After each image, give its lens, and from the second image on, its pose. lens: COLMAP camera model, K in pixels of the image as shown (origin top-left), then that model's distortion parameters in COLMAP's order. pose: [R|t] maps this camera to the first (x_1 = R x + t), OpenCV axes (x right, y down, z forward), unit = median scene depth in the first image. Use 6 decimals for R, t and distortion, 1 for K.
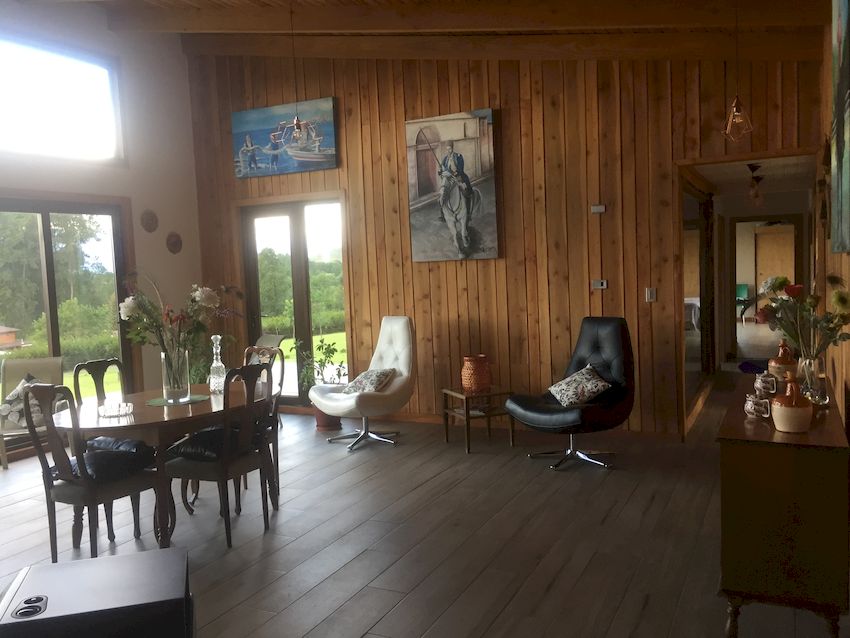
lens RADIAL K [[724.0, 0, 423.8], [0, 724.0, 315.7], [0, 0, 1]] dist [0.076704, -0.113890]
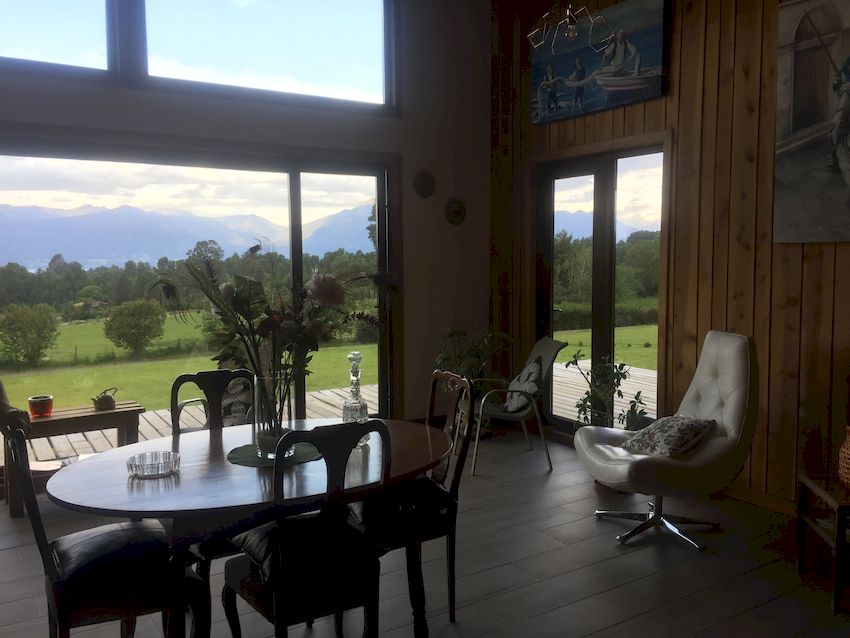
lens RADIAL K [[724.0, 0, 426.3], [0, 724.0, 315.0], [0, 0, 1]] dist [0.076704, -0.113890]
pose [[0.860244, 0.081747, -0.503287, 0.047476], [-0.066996, 0.996628, 0.047366, -0.024651], [0.505462, -0.007028, 0.862820, 0.334822]]
